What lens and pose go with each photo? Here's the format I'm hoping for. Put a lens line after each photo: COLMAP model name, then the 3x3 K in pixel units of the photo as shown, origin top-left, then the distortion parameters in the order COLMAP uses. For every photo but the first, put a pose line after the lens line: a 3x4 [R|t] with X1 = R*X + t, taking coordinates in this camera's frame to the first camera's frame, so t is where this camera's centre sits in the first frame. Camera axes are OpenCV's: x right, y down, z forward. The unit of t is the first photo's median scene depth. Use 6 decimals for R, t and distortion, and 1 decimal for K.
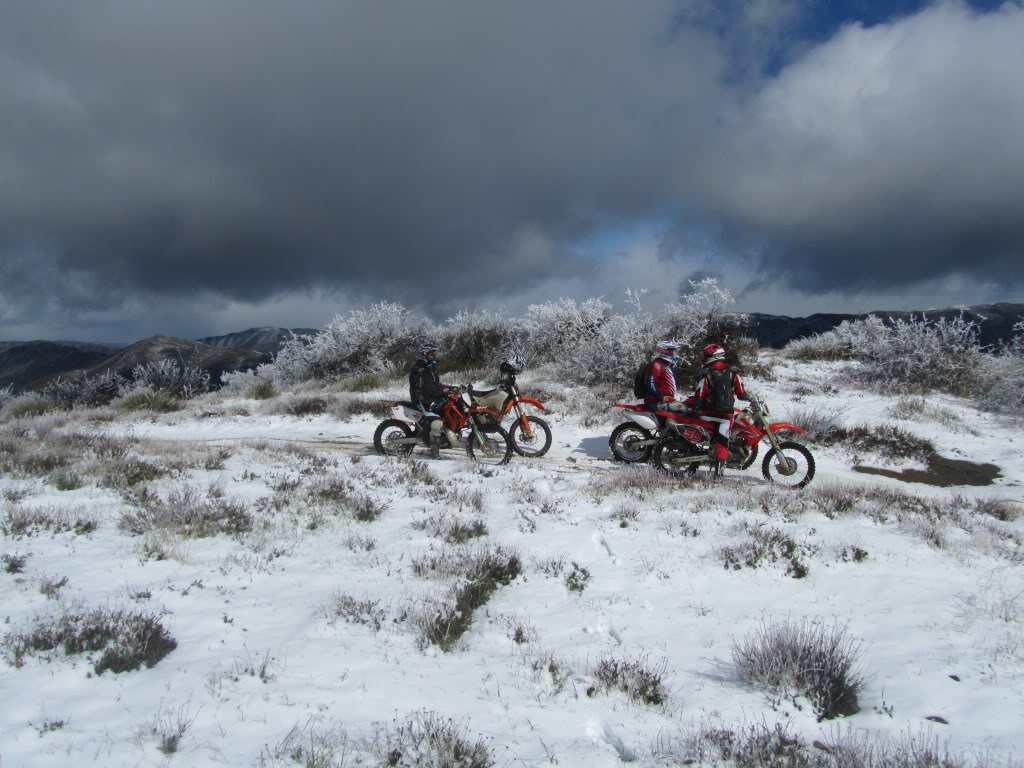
lens RADIAL K [[862.4, 0, 512.0], [0, 862.4, 384.0], [0, 0, 1]] dist [-0.007447, -0.004801]
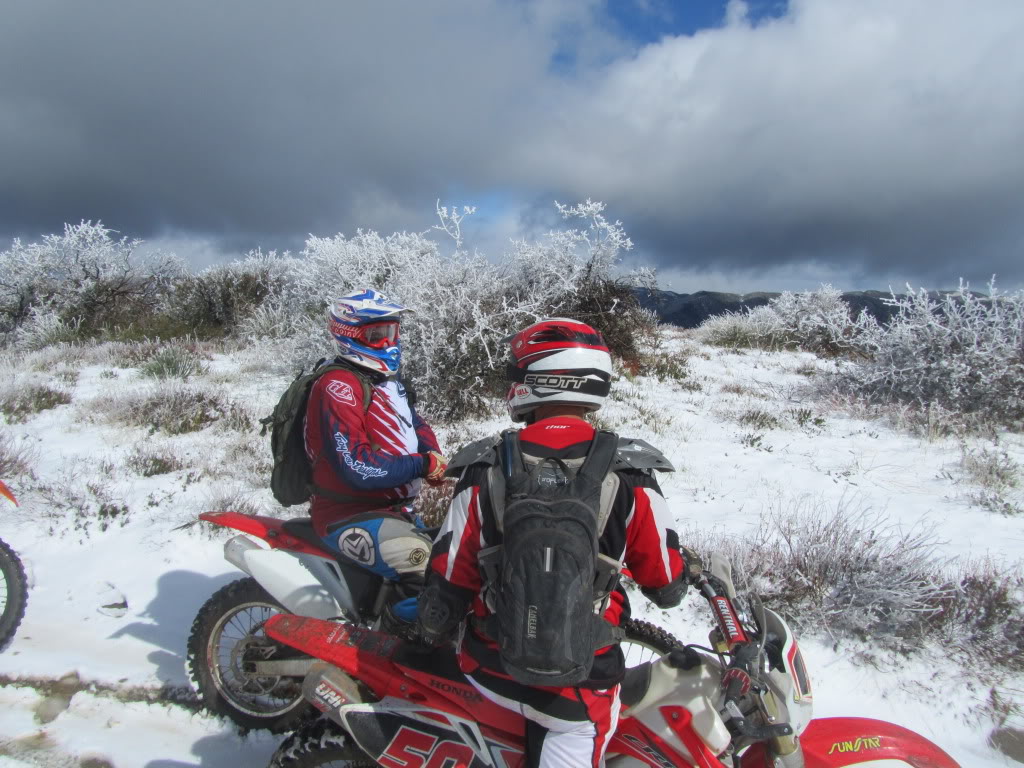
lens RADIAL K [[862.4, 0, 512.0], [0, 862.4, 384.0], [0, 0, 1]] dist [-0.007447, -0.004801]
pose [[0.990837, 0.040316, 0.128903, 0.108474], [-0.045613, 0.998221, 0.038408, -0.020339], [-0.127126, -0.043936, 0.990913, 0.434741]]
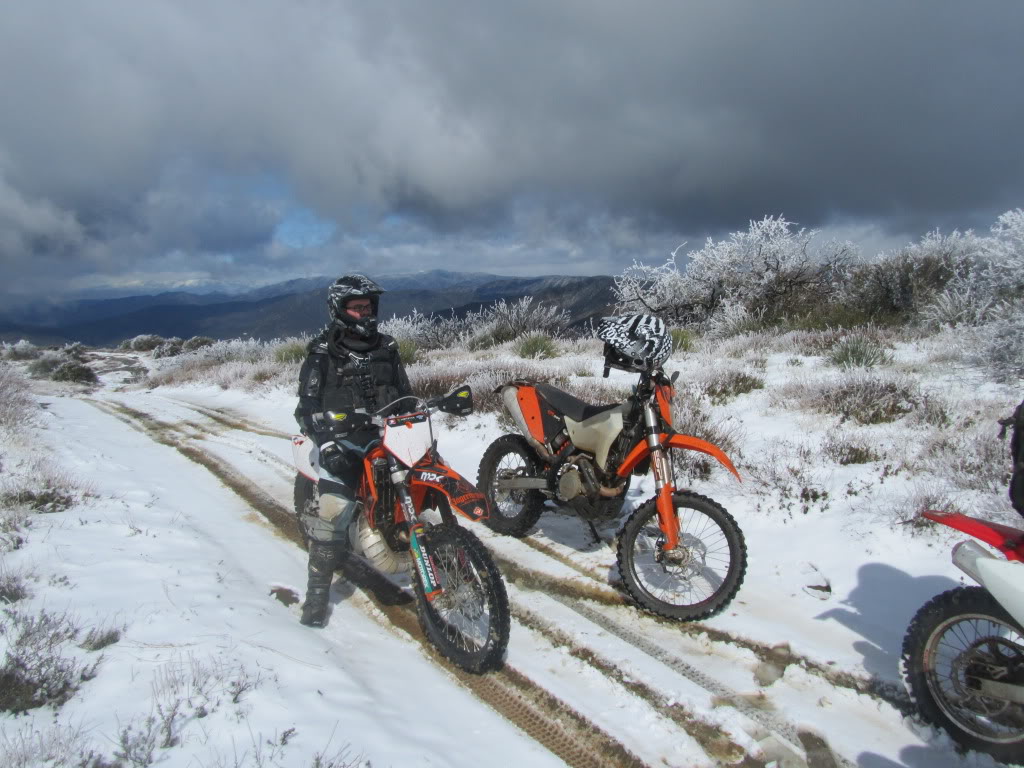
lens RADIAL K [[862.4, 0, 512.0], [0, 862.4, 384.0], [0, 0, 1]] dist [-0.007447, -0.004801]
pose [[0.830690, 0.075181, -0.551636, 0.084772], [-0.034846, 0.995919, 0.083257, -0.020114], [0.555644, -0.049939, 0.829919, 0.431789]]
